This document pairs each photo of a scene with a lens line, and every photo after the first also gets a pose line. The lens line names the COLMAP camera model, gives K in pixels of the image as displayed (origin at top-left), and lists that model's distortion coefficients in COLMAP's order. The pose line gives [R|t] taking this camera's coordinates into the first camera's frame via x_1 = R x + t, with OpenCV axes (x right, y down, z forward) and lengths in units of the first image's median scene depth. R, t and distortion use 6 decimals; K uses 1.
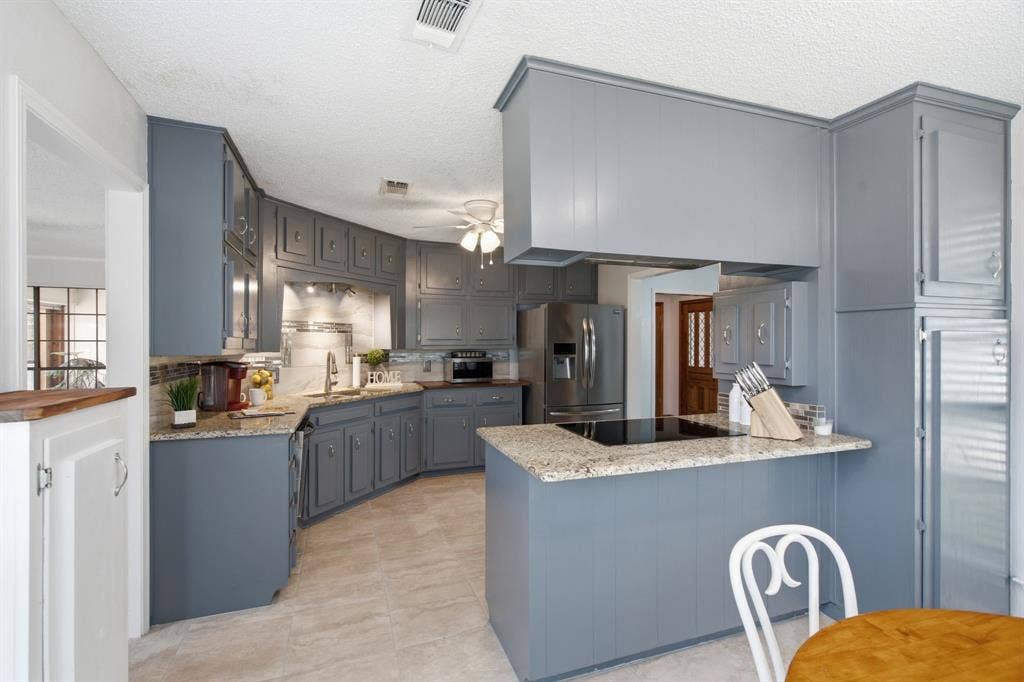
lens RADIAL K [[461.7, 0, 511.3], [0, 461.7, 342.7], [0, 0, 1]] dist [0.003574, 0.000350]
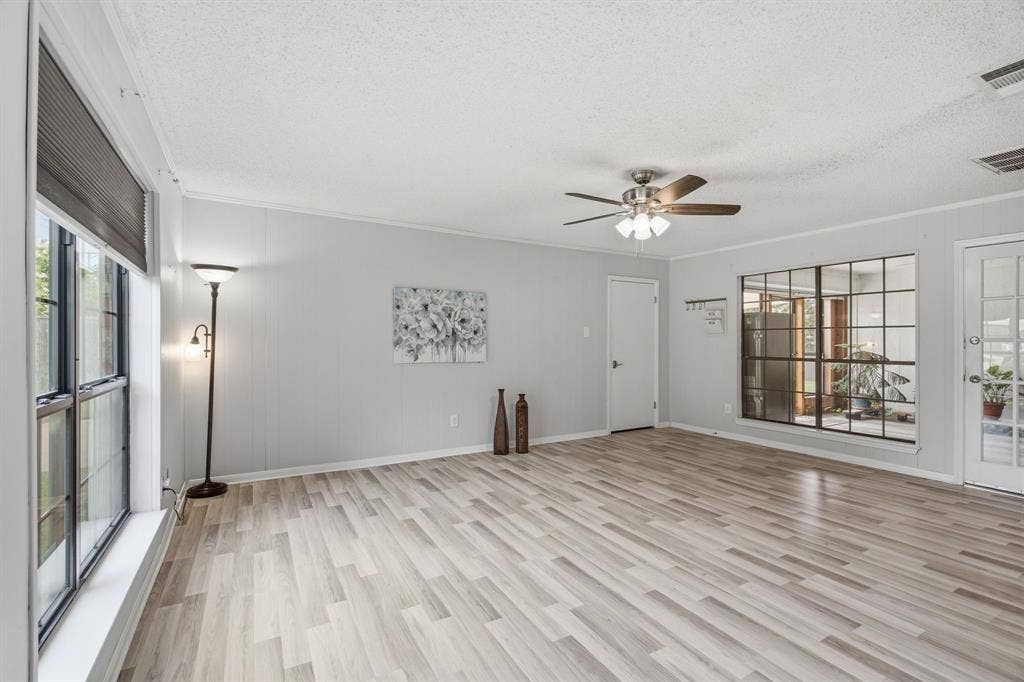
lens RADIAL K [[461.7, 0, 513.3], [0, 461.7, 340.4], [0, 0, 1]] dist [0.003574, 0.000350]
pose [[0.179777, 0.005254, -0.983693, -0.201657], [-0.002627, 0.999985, 0.004861, 0.012013], [0.983704, 0.001710, 0.179788, 0.203243]]
